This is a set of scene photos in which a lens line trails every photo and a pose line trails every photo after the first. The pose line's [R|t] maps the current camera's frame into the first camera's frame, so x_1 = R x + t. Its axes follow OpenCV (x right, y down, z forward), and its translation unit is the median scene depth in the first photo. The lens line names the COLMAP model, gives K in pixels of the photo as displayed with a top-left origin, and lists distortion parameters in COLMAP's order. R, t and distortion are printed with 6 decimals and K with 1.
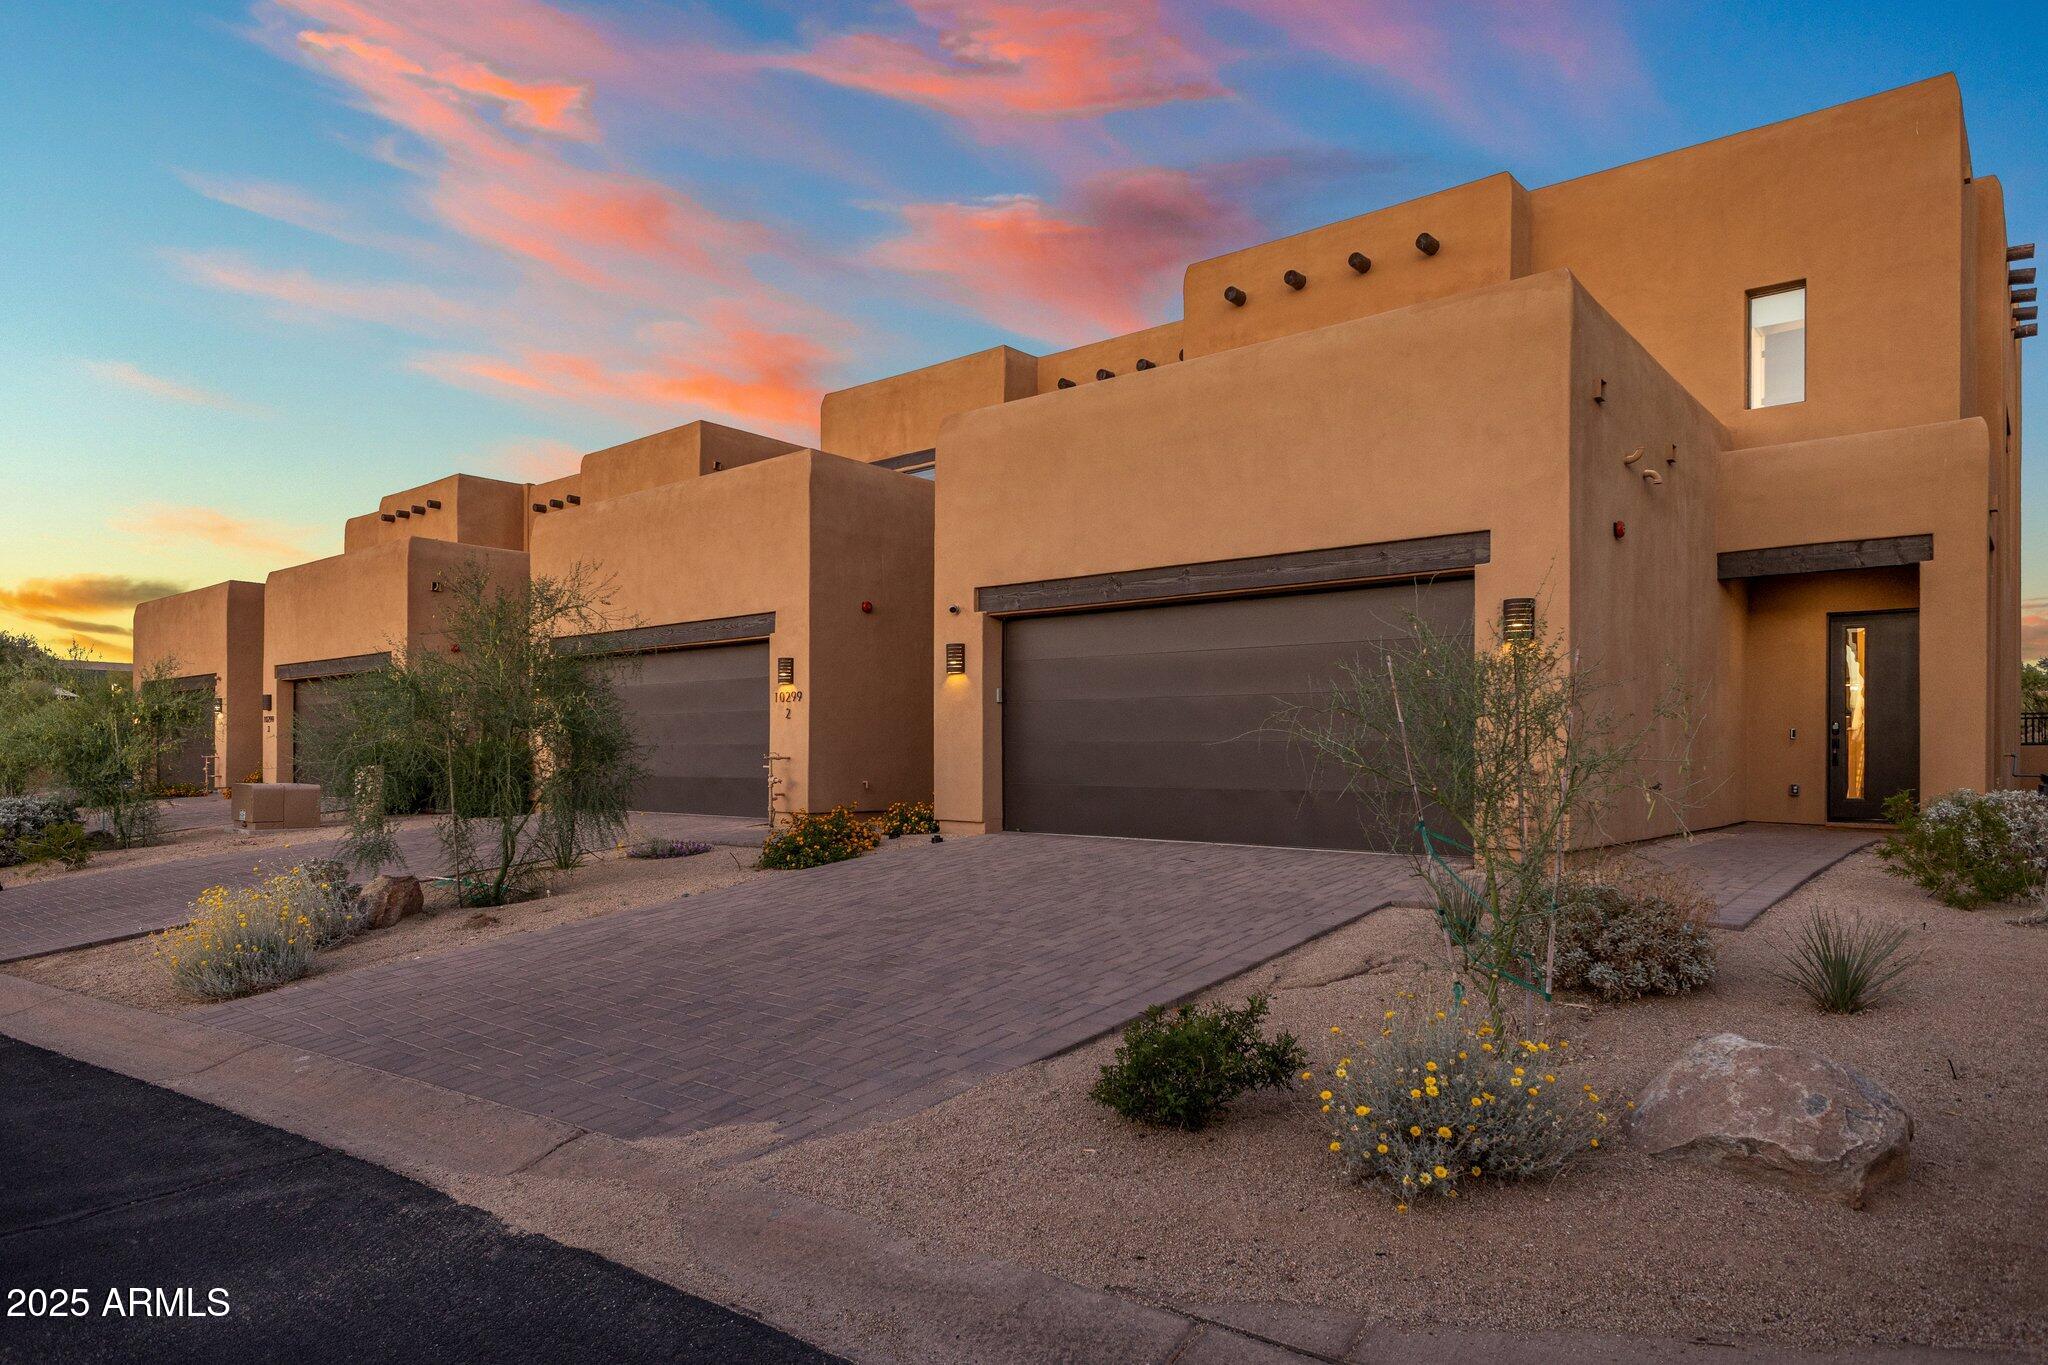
lens RADIAL K [[1209.3, 0, 1032.1], [0, 1209.3, 840.8], [0, 0, 1]] dist [0.002007, -0.000786]
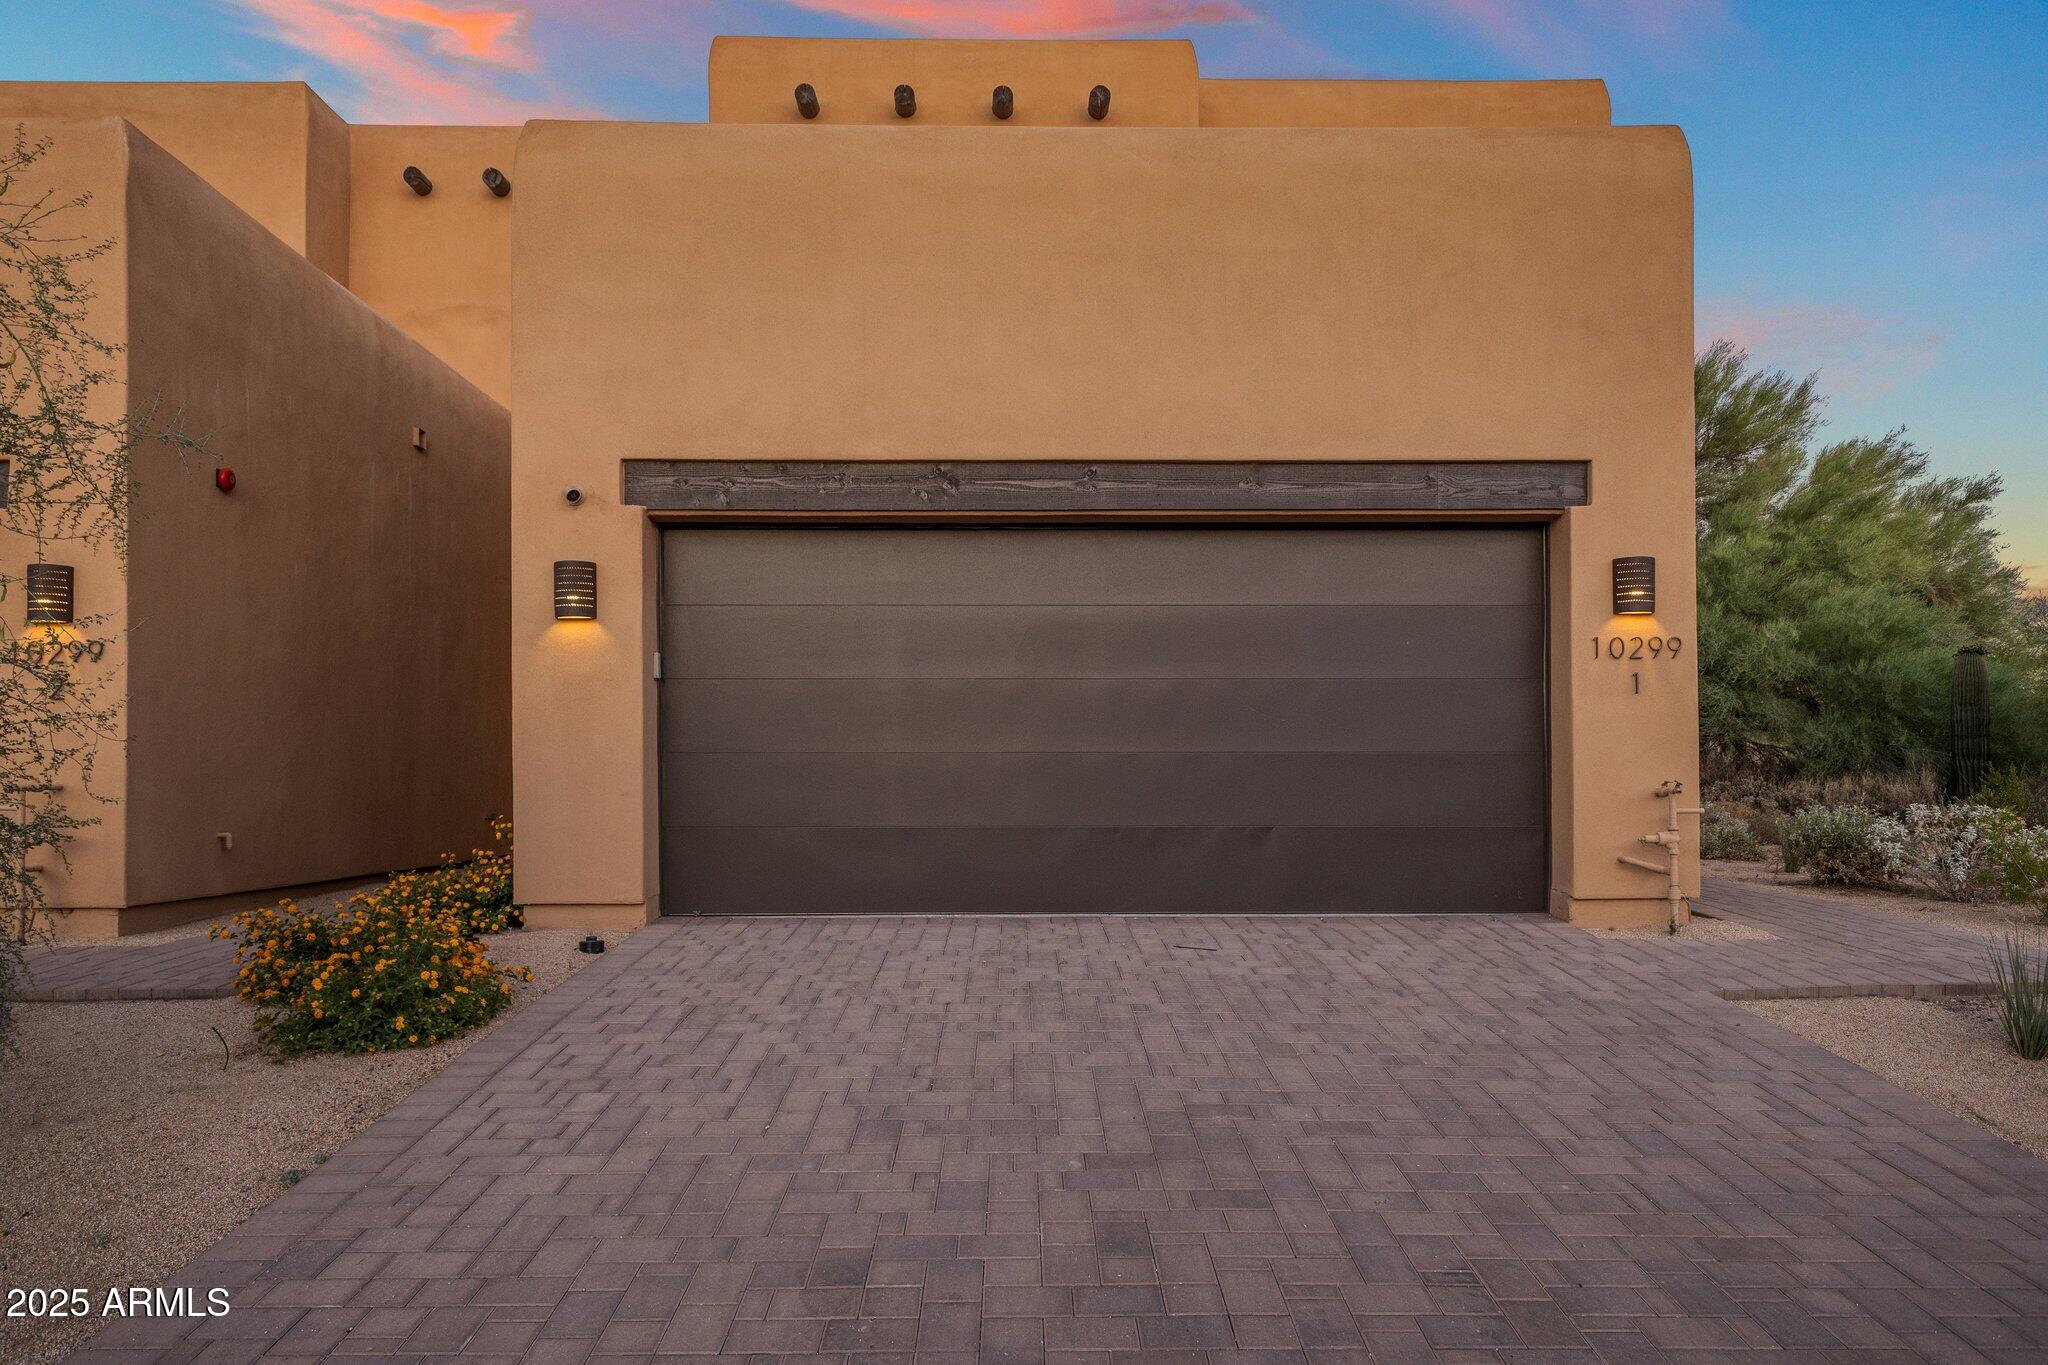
lens RADIAL K [[1390.1, 0, 1027.7], [0, 1390.1, 795.0], [0, 0, 1]] dist [0.009775, 0.000020]
pose [[0.762114, -0.012654, 0.647319, -0.303101], [0.051791, 0.997797, -0.041470, -0.028891], [-0.645368, 0.065131, 0.761090, 0.429494]]
